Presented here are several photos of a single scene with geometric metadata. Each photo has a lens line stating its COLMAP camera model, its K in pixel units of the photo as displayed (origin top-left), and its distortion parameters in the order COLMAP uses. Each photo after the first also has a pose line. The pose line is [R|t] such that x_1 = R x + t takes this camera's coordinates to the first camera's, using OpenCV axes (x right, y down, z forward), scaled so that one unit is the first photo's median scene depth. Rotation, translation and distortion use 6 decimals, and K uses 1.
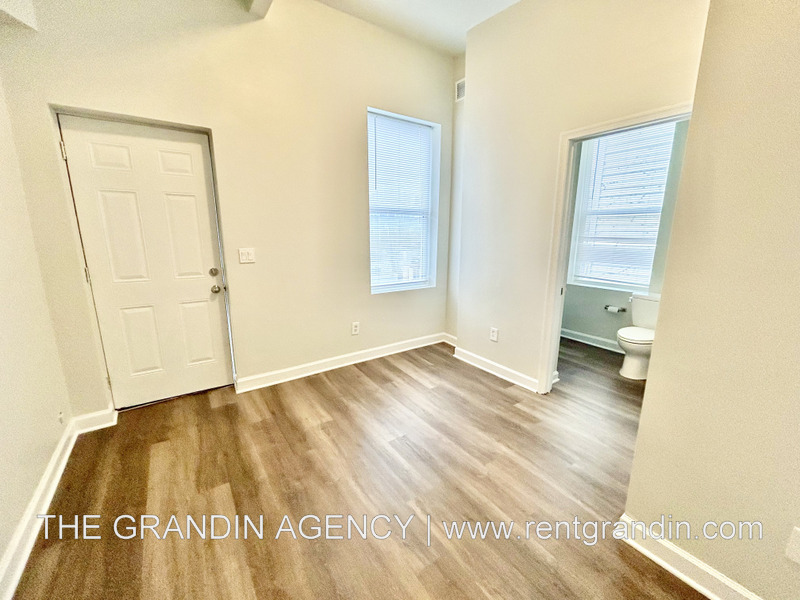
lens RADIAL K [[323.2, 0, 398.5], [0, 323.2, 302.2], [0, 0, 1]] dist [0.000499, 0.000089]
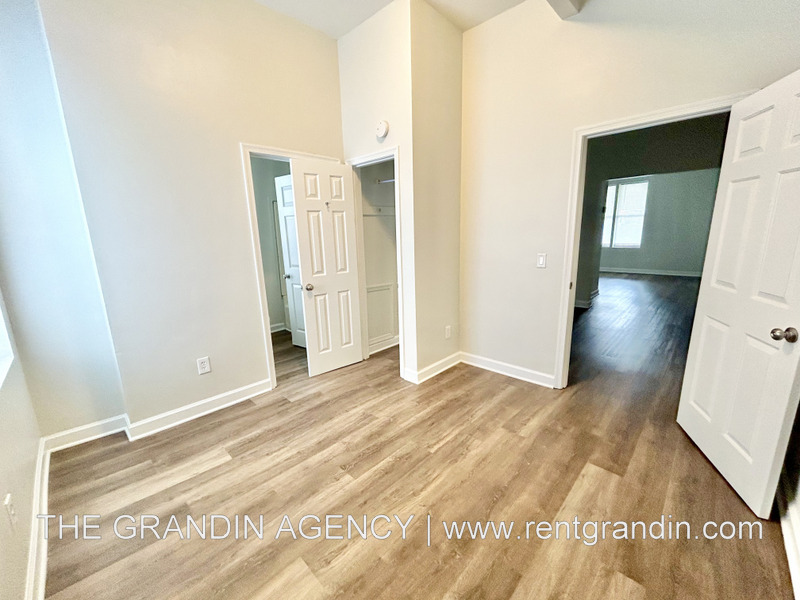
lens RADIAL K [[323.2, 0, 398.5], [0, 323.2, 302.2], [0, 0, 1]] dist [0.000499, 0.000089]
pose [[-0.190938, -0.204525, 0.960059, -0.595184], [0.236010, 0.939797, 0.247146, -0.147156], [-0.952808, 0.273773, -0.131173, 0.663294]]
